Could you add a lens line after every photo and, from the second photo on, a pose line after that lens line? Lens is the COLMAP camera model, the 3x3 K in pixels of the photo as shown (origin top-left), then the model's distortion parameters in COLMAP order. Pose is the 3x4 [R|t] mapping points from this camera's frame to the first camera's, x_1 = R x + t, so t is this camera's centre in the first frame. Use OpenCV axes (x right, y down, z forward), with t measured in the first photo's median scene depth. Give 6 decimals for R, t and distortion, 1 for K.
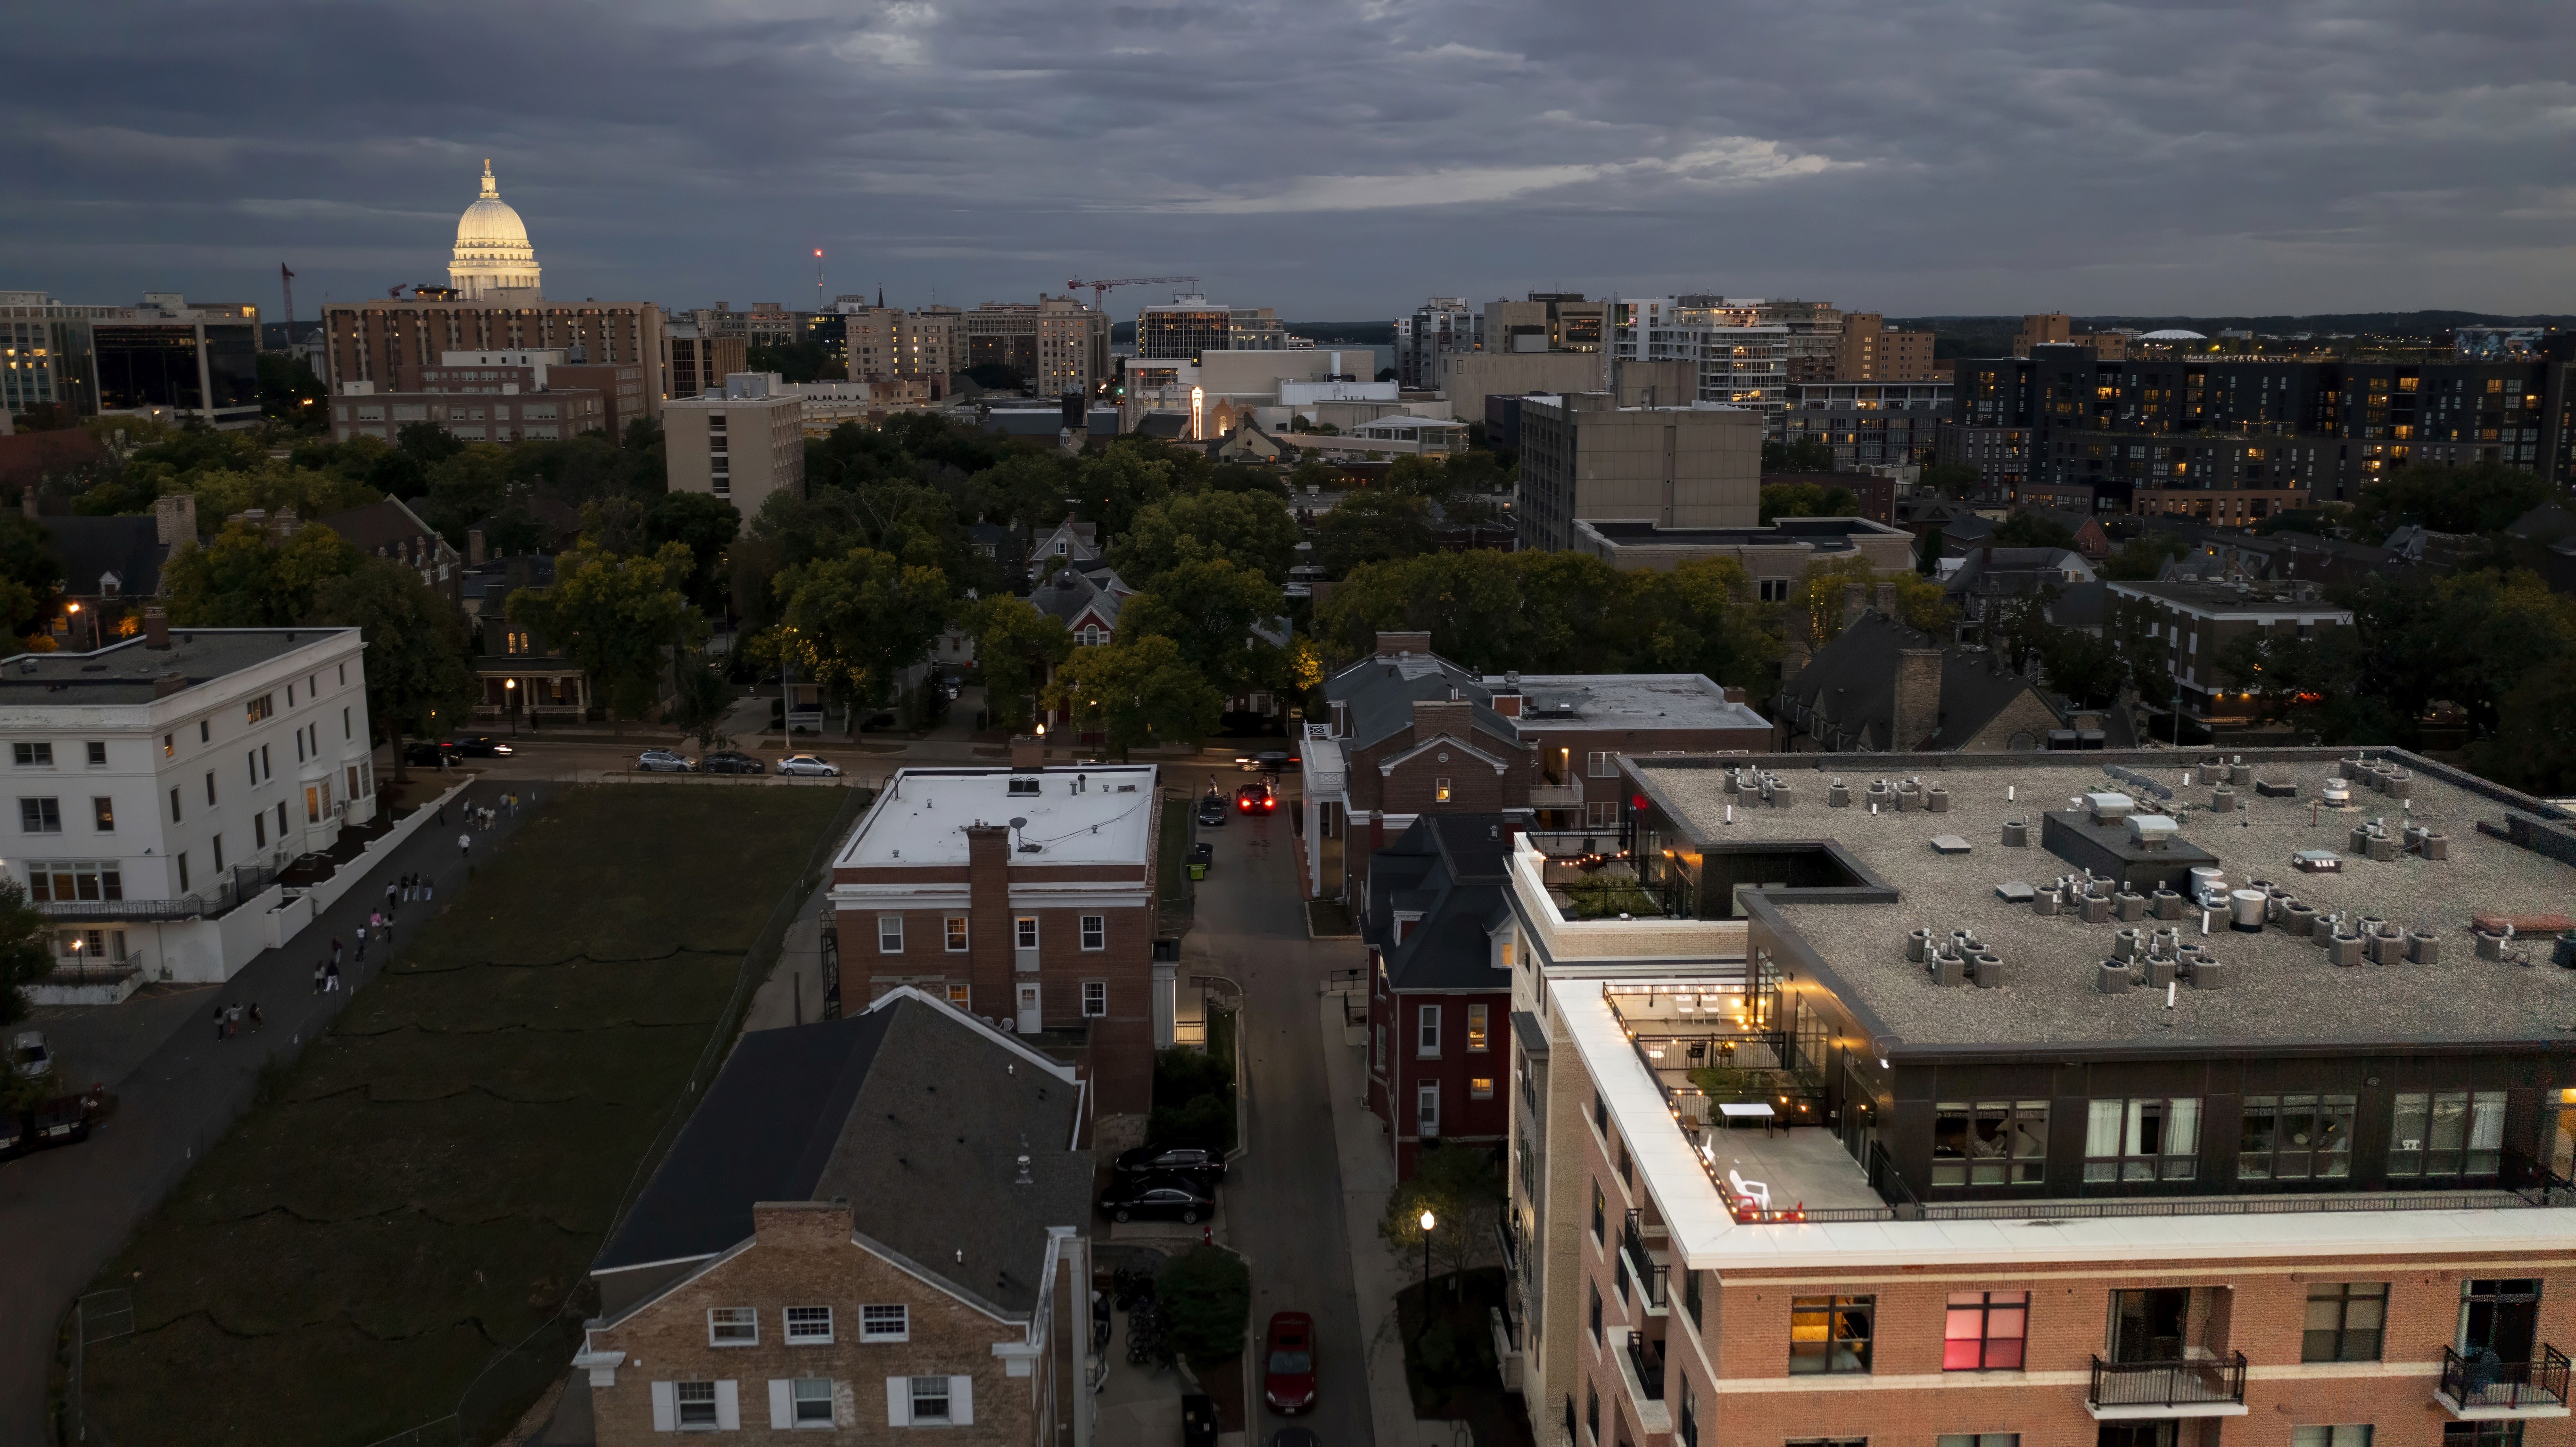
lens RADIAL K [[2051.9, 0, 1288.0], [0, 2051.9, 723.5], [0, 0, 1]] dist [-0.010542, 0.004275]
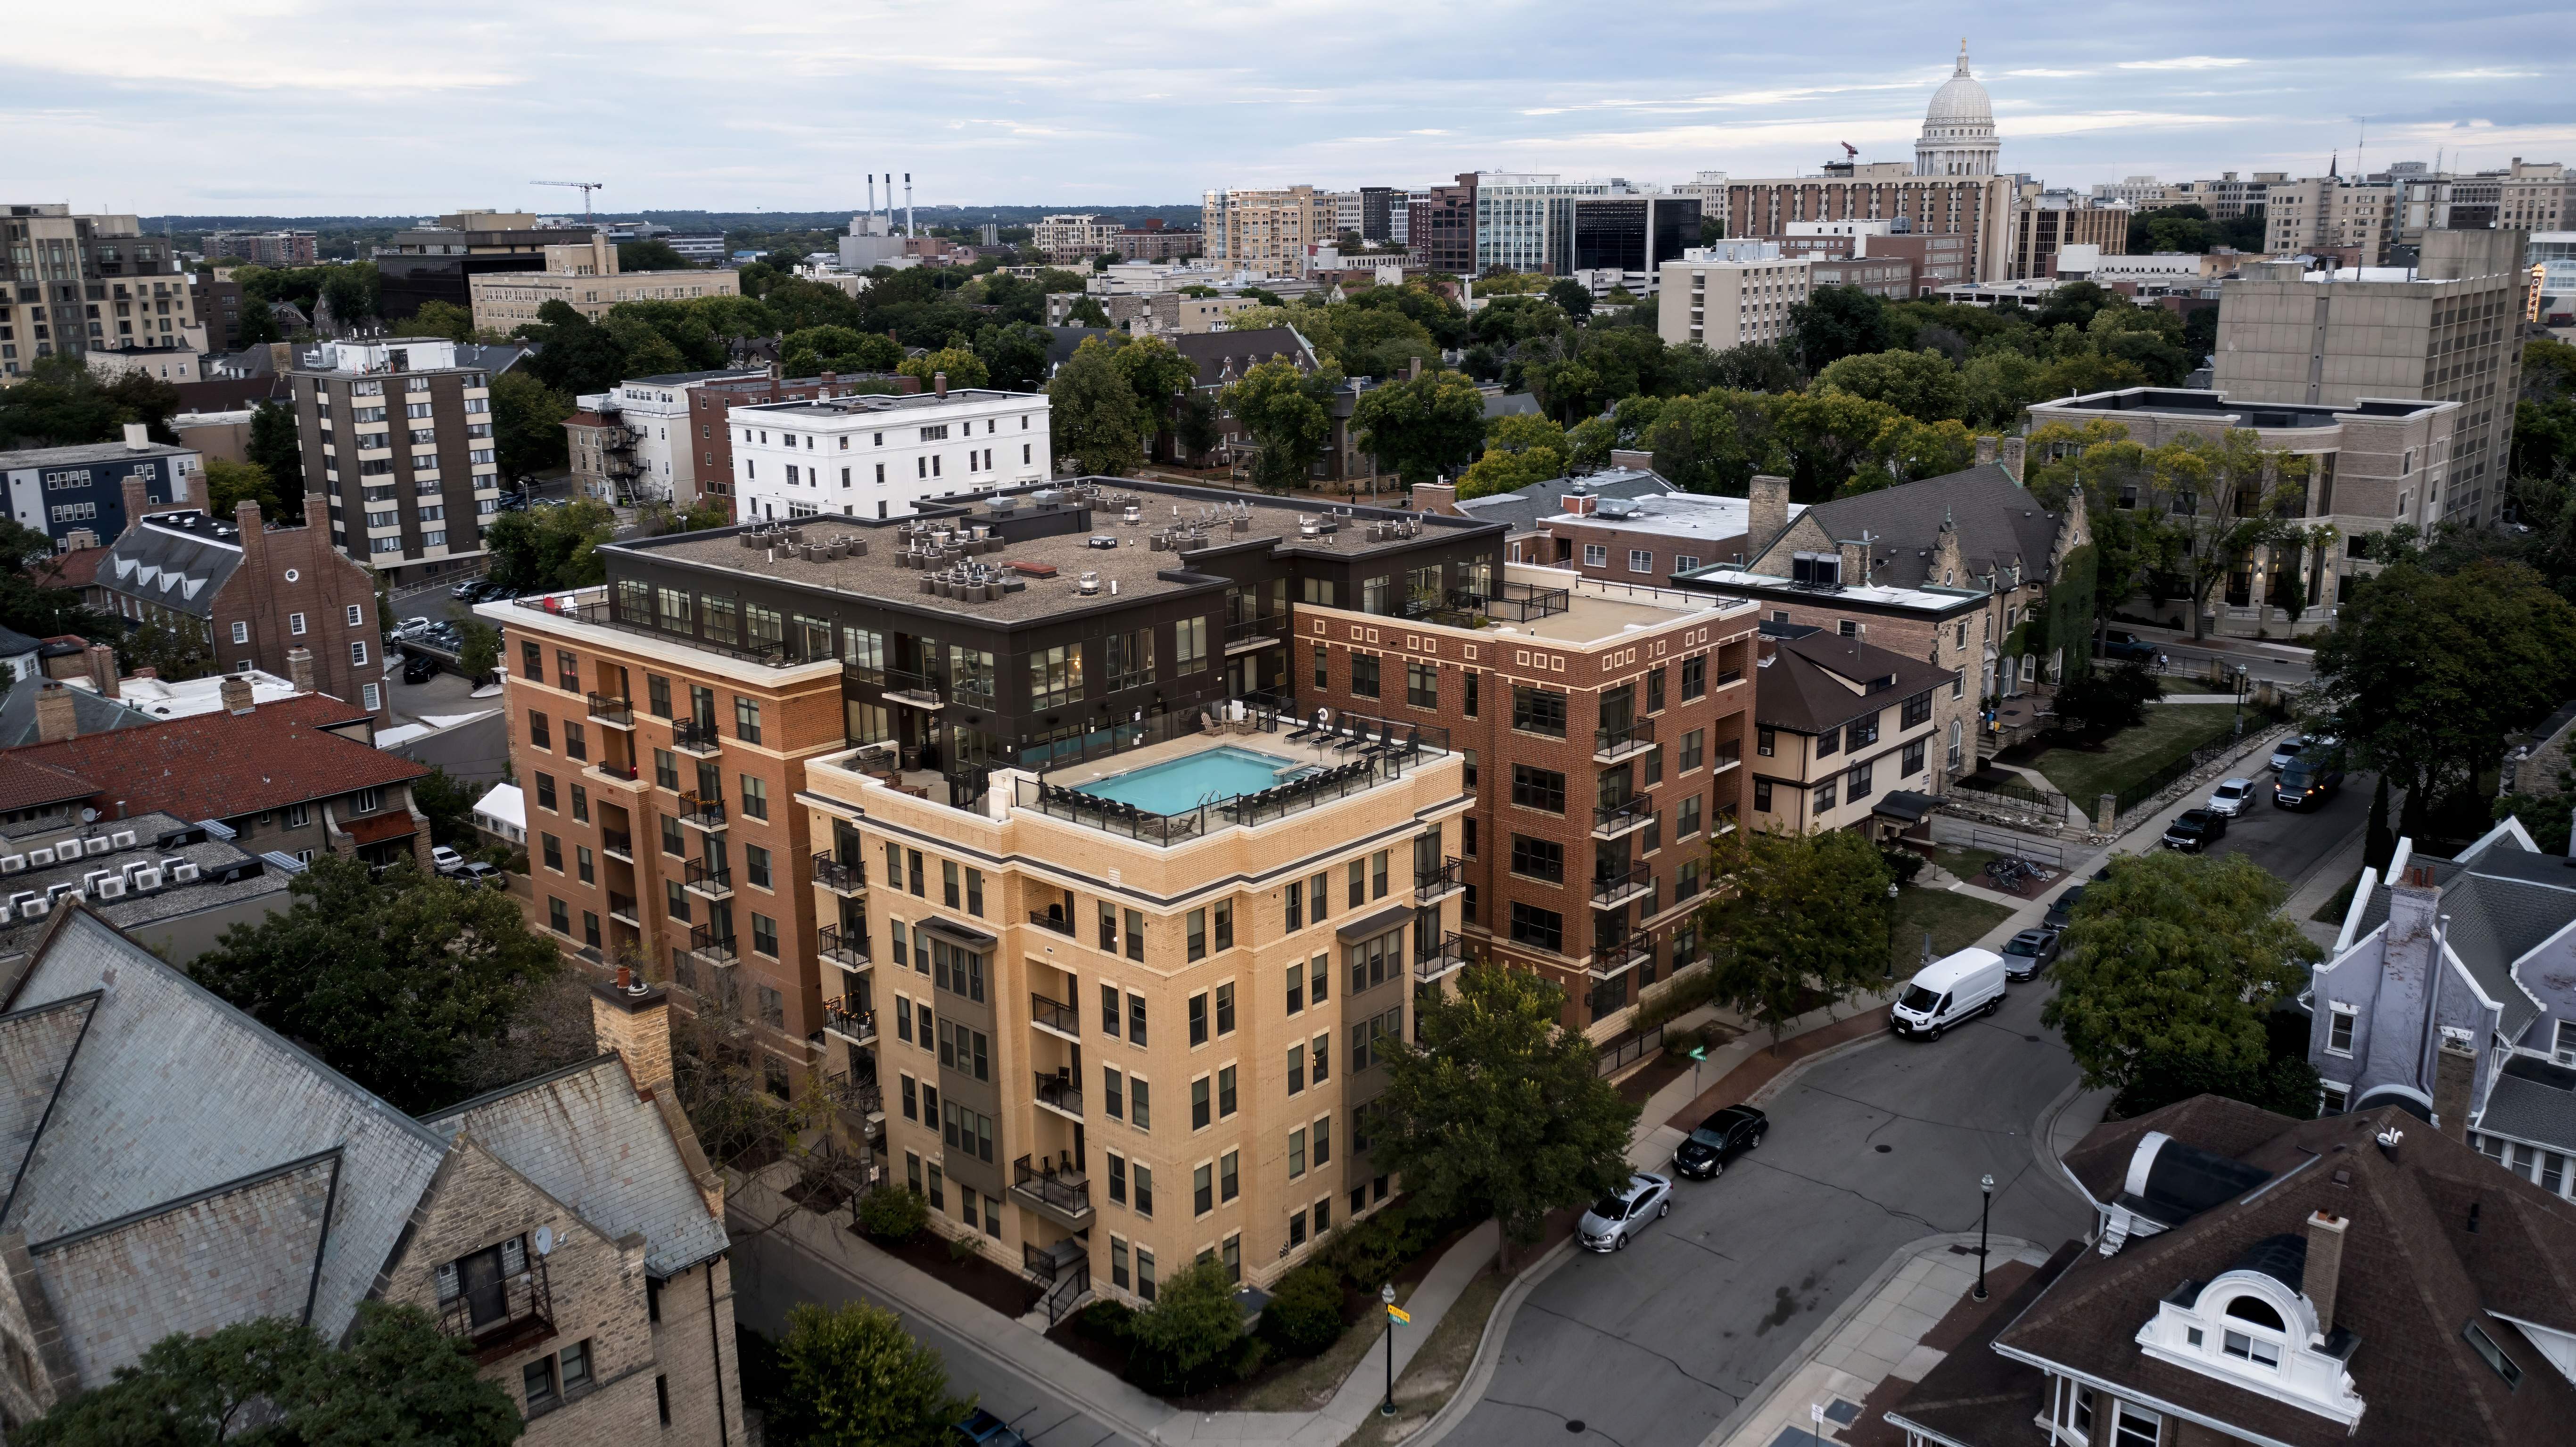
lens RADIAL K [[2051.9, 0, 1288.0], [0, 2051.9, 723.5], [0, 0, 1]] dist [-0.010542, 0.004275]
pose [[0.711387, 0.165083, -0.683137, 0.300190], [-0.124477, 0.986250, 0.108707, 0.002930], [0.691690, 0.007702, 0.722154, -0.003769]]
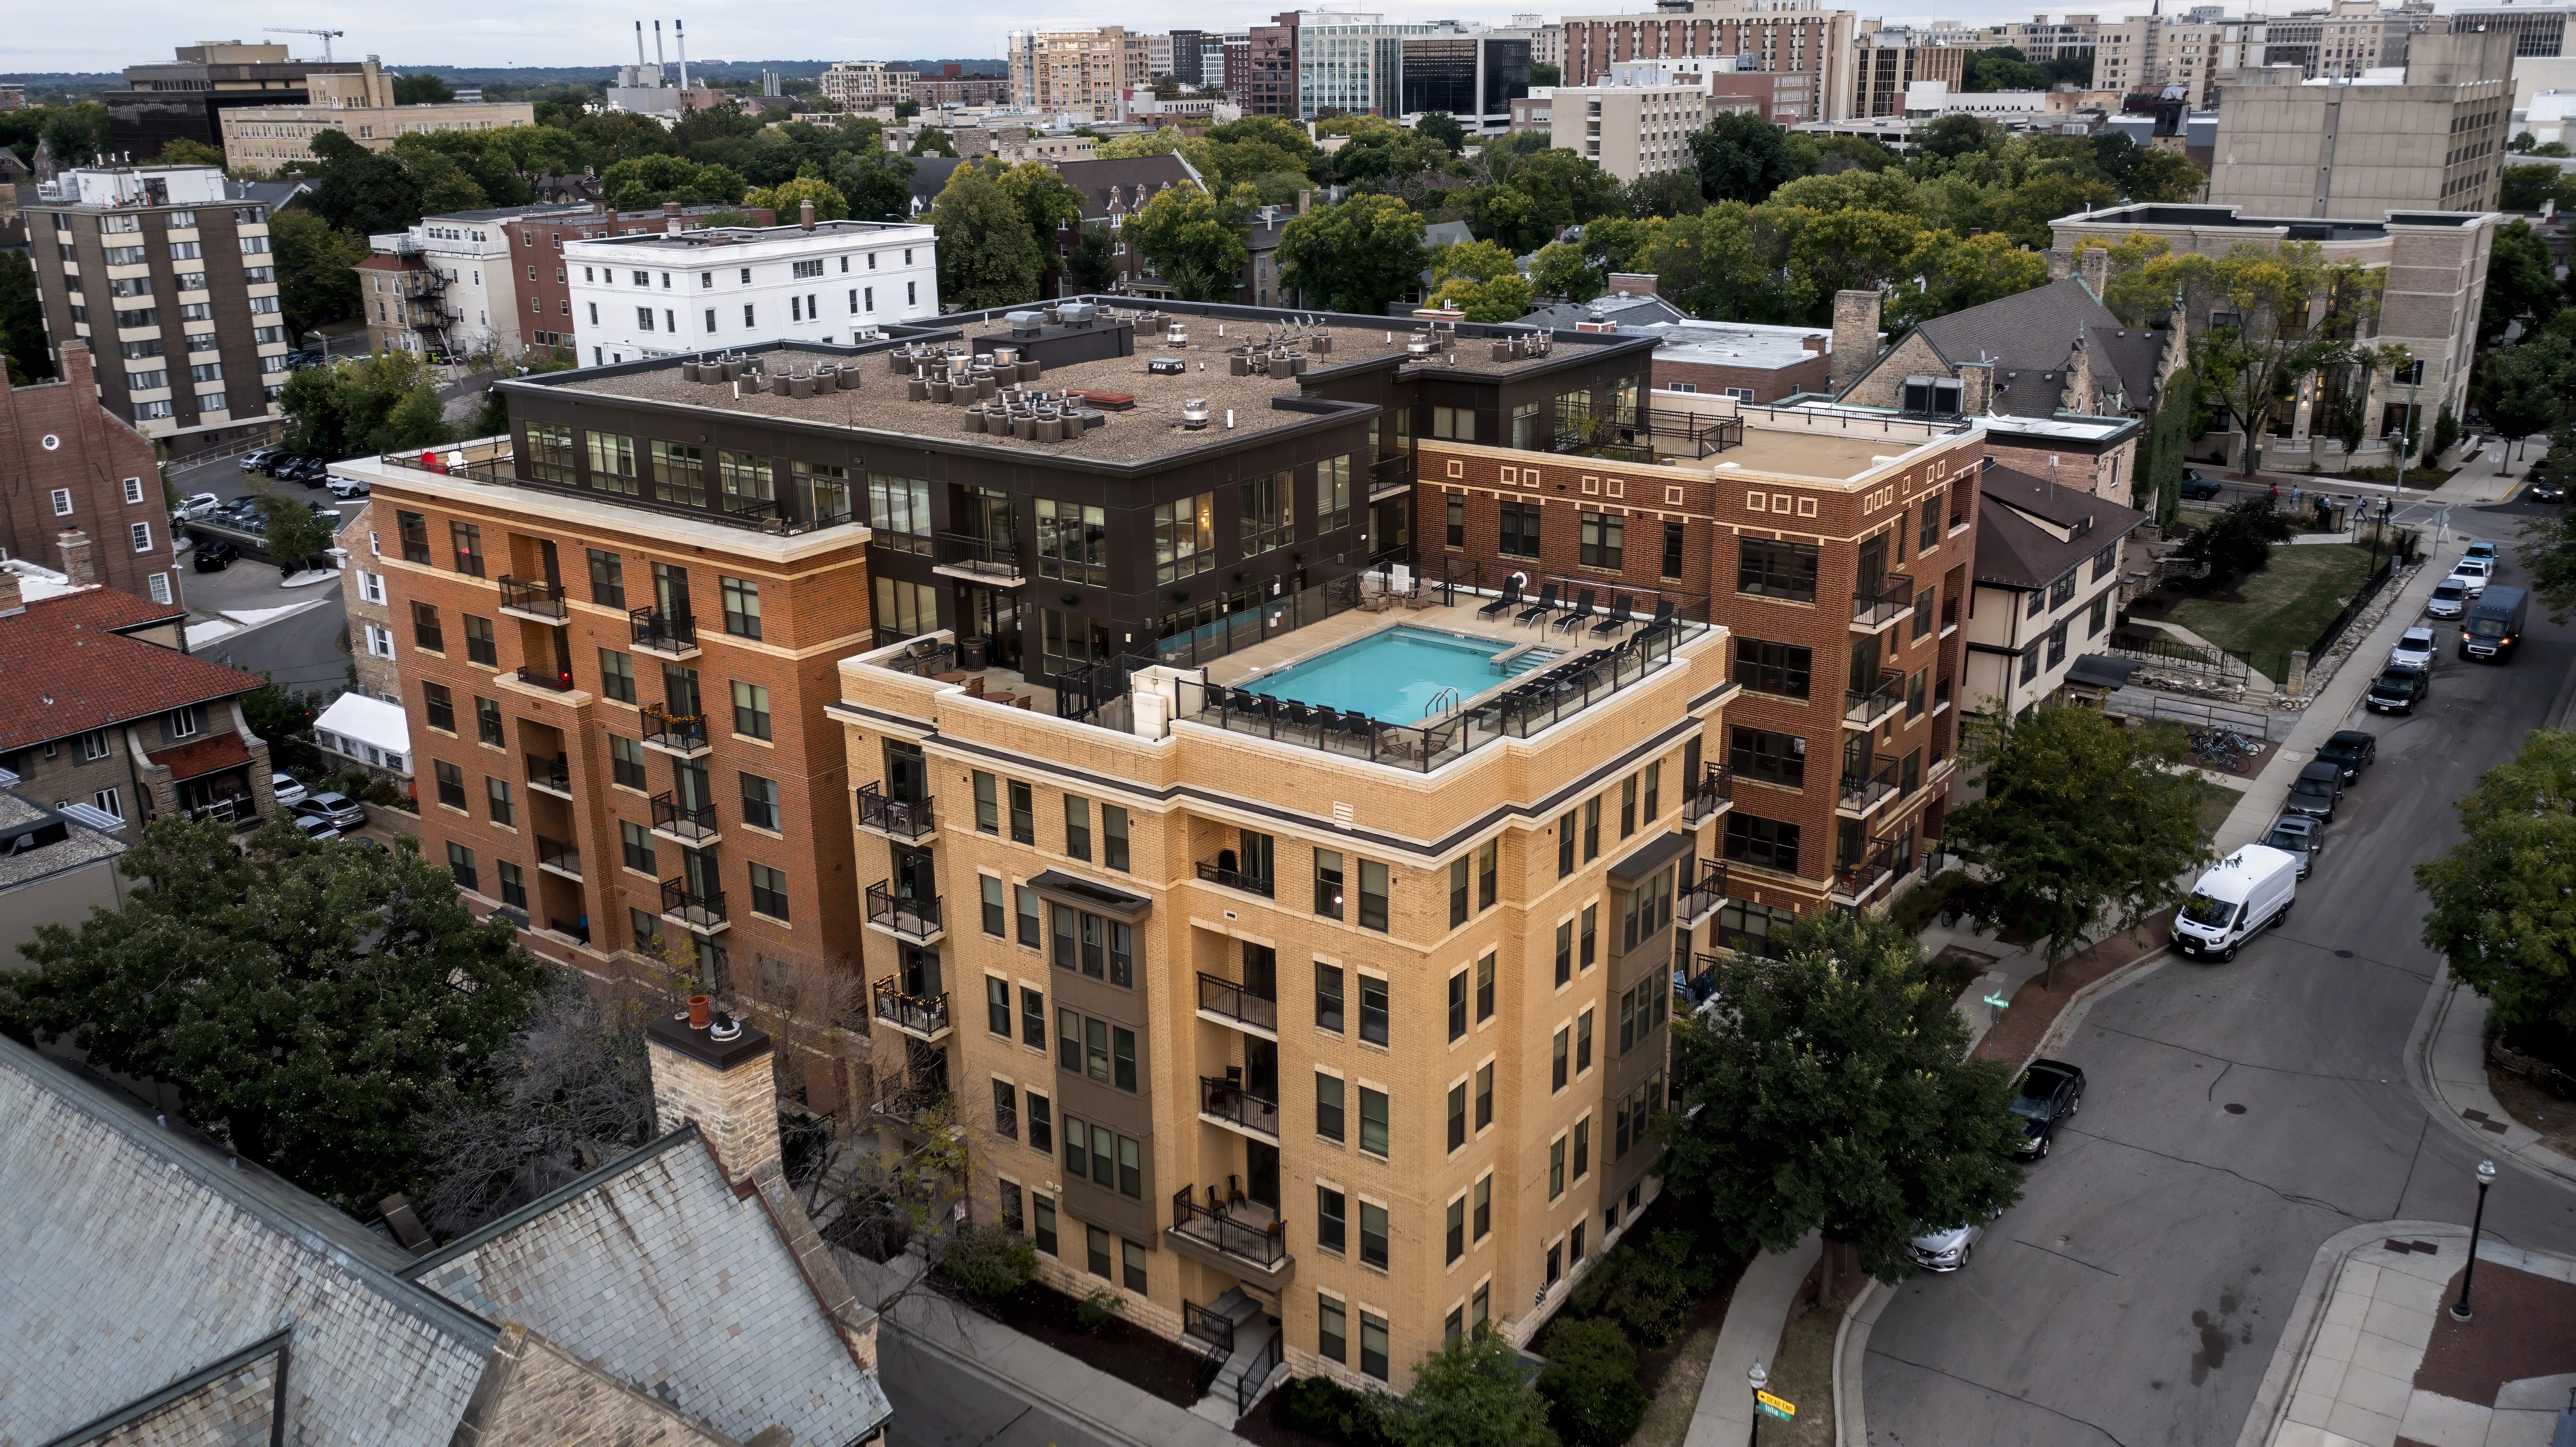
lens RADIAL K [[2051.9, 0, 1288.0], [0, 2051.9, 723.5], [0, 0, 1]] dist [-0.010542, 0.004275]
pose [[0.779482, 0.185247, -0.598408, 0.235145], [-0.109193, 0.980830, 0.161398, 0.012664], [0.616835, -0.060465, 0.784767, 0.015161]]
